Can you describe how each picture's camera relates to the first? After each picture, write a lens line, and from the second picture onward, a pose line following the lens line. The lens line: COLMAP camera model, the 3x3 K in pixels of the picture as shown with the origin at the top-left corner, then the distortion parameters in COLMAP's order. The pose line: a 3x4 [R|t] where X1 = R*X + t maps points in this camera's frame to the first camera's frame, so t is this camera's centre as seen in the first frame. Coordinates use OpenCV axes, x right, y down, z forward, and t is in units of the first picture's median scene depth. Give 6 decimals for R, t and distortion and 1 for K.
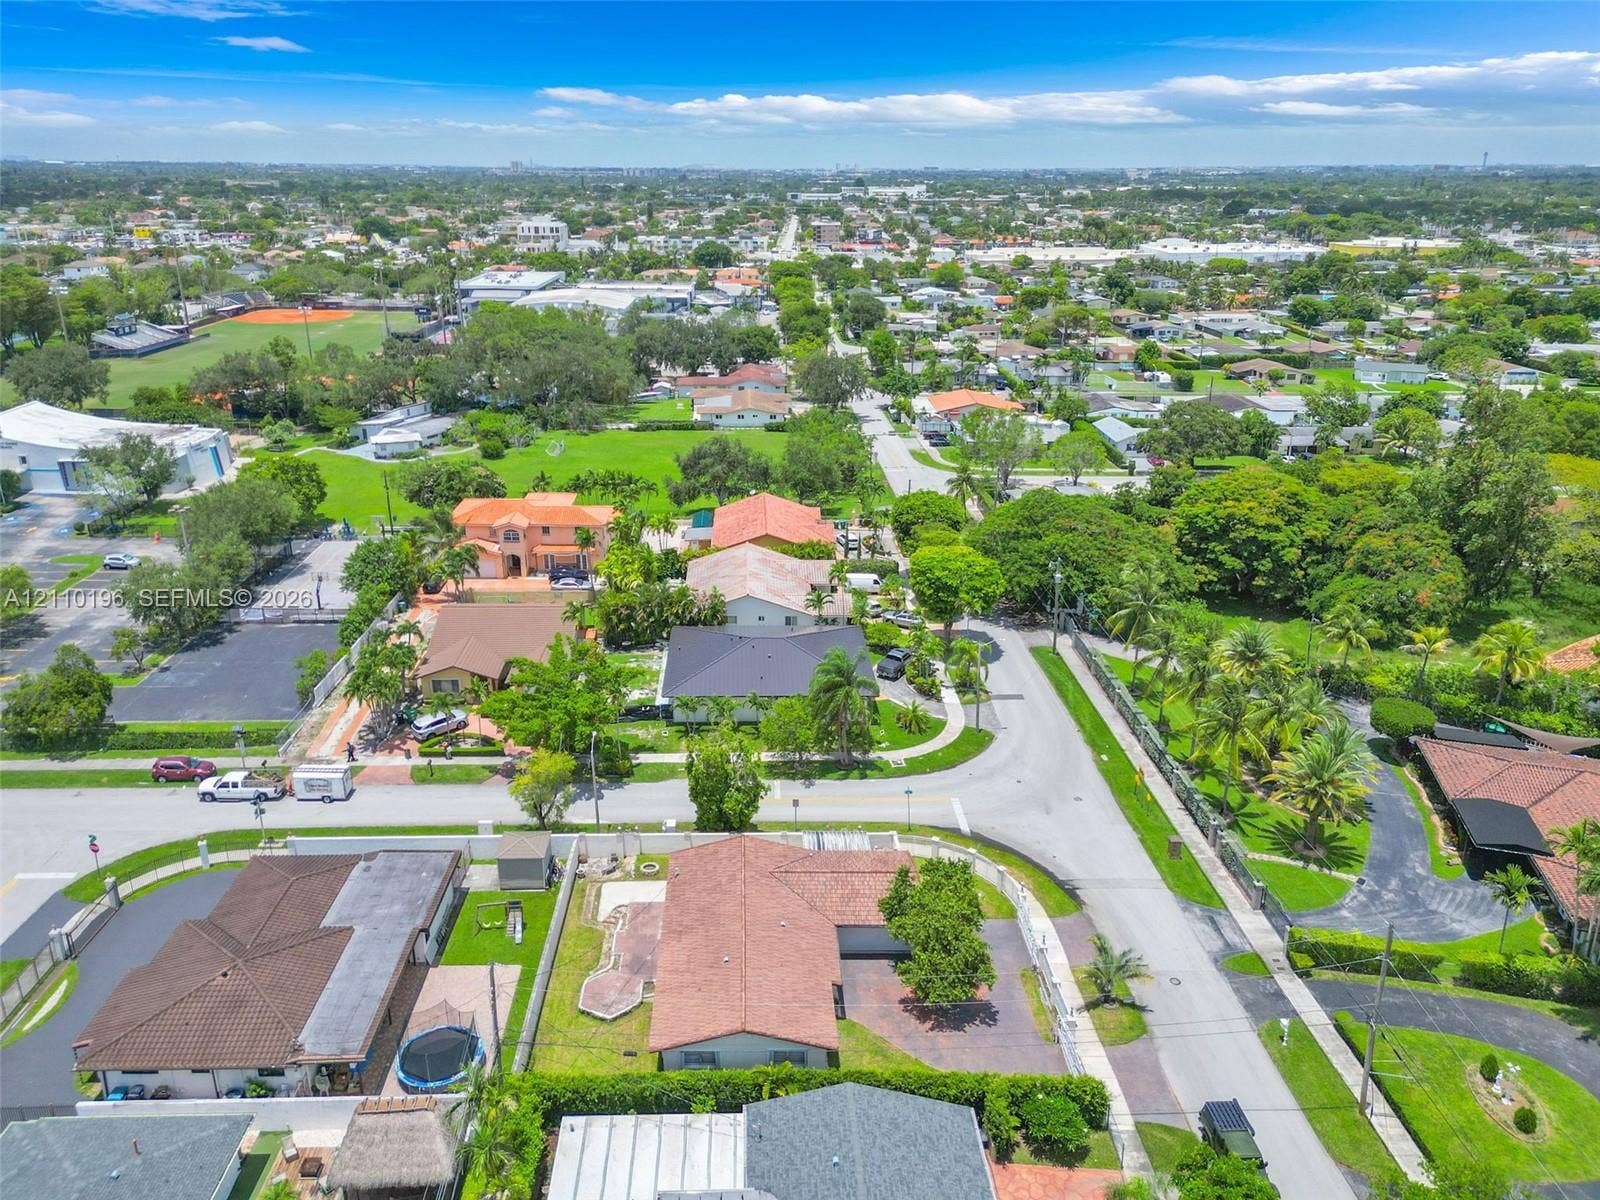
lens RADIAL K [[1147.6, 0, 797.3], [0, 1147.6, 602.2], [0, 0, 1]] dist [0.076000, -0.071236]
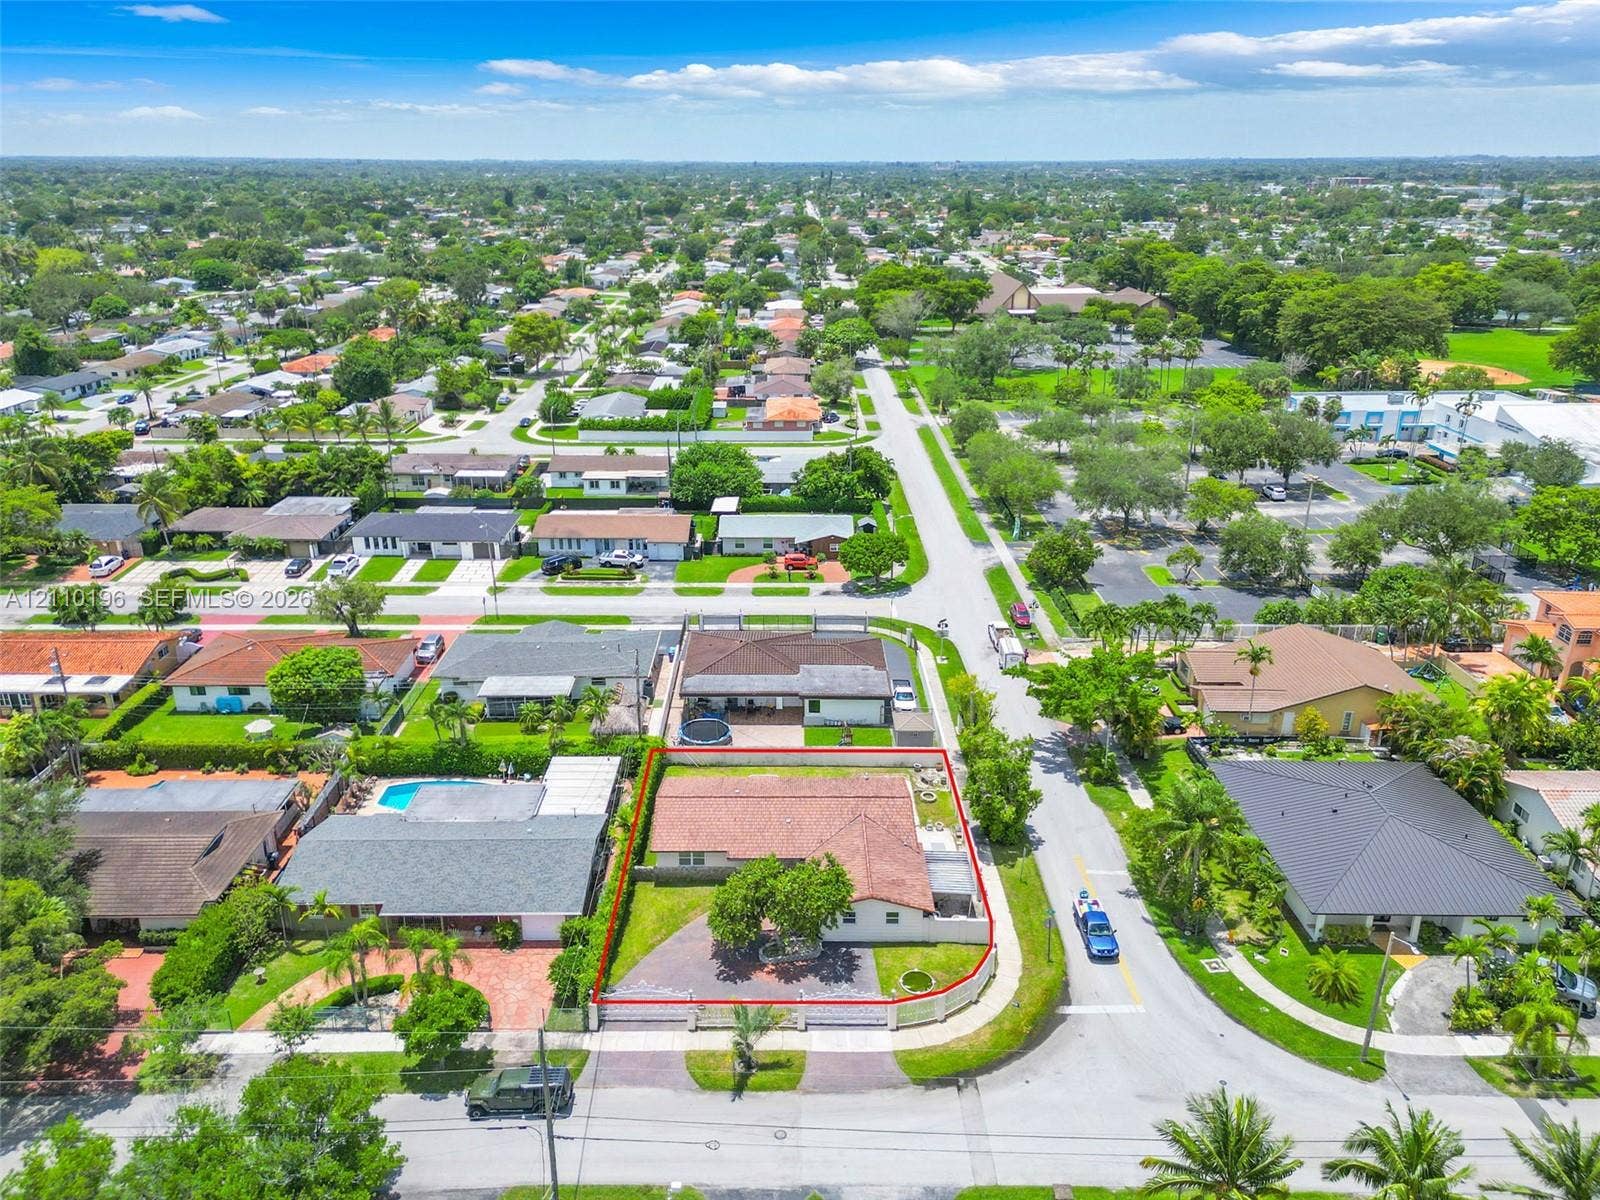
lens RADIAL K [[1131.2, 0, 797.7], [0, 1131.2, 627.9], [0, 0, 1]] dist [0.142975, -0.192409]
pose [[-0.048084, 0.364290, -0.930044, 0.812134], [-0.344906, 0.867792, 0.357738, -0.256814], [0.937405, 0.337979, 0.083918, 0.677808]]
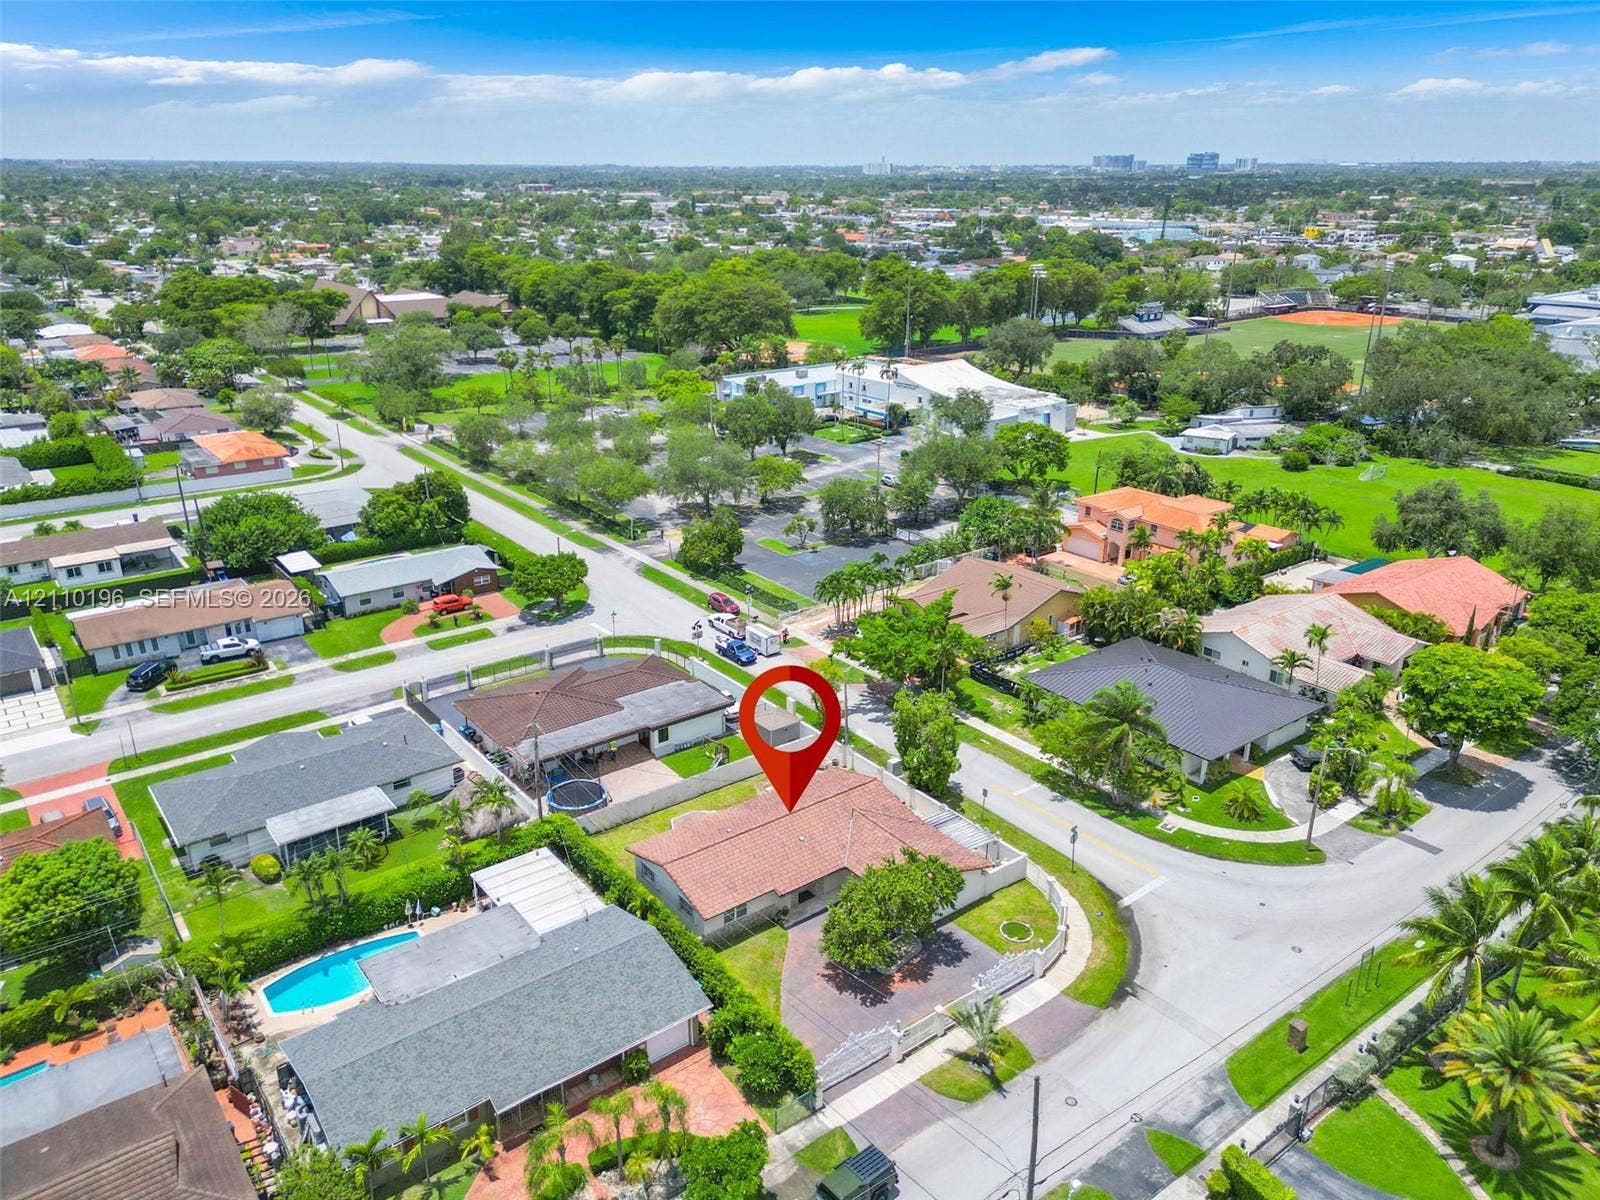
lens RADIAL K [[1147.6, 0, 797.3], [0, 1147.6, 602.2], [0, 0, 1]] dist [0.076000, -0.071236]
pose [[0.572498, 0.278476, -0.771167, 0.646900], [-0.279540, 0.950495, 0.135708, -0.080555], [0.770781, 0.137879, 0.622001, 0.202549]]
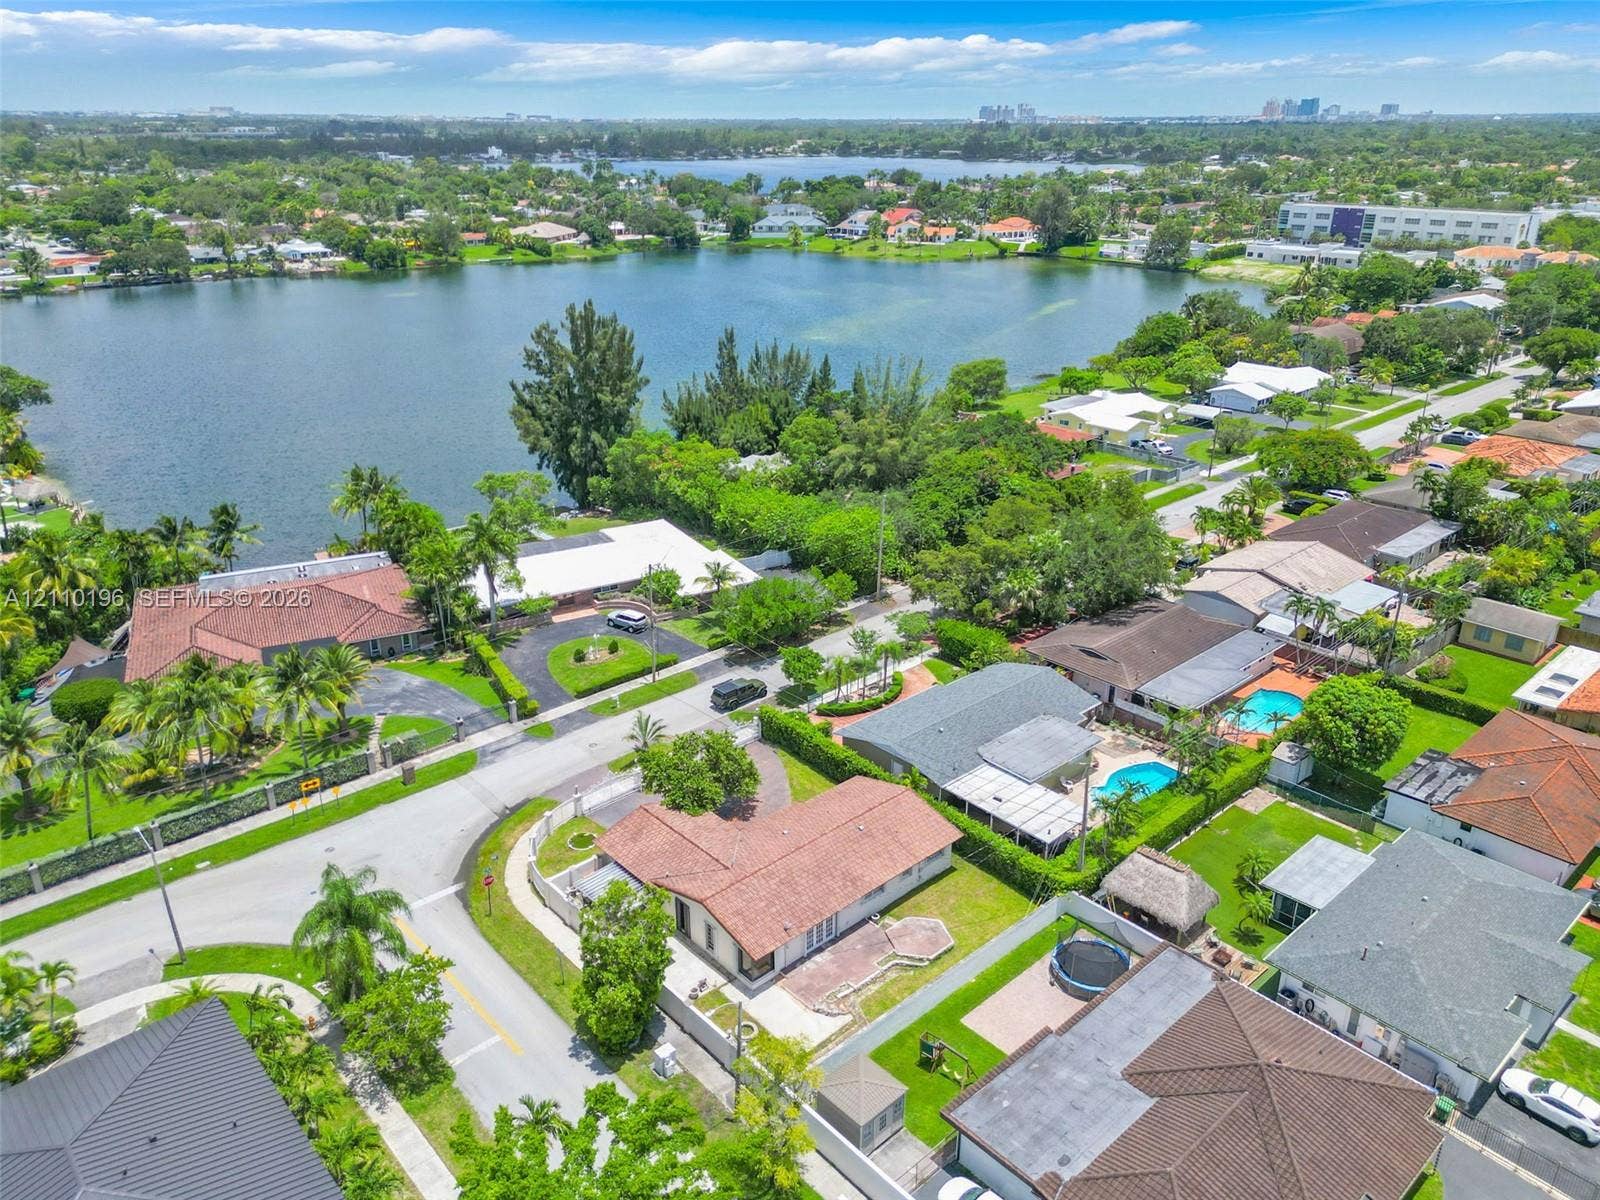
lens RADIAL K [[1092.7, 0, 757.6], [0, 1092.7, 599.3], [0, 0, 1]] dist [0.038029, -0.003024]
pose [[-0.621882, -0.322367, 0.713683, -0.540936], [0.261187, 0.773779, 0.577103, -0.410310], [-0.738271, 0.545294, -0.397001, 1.057855]]
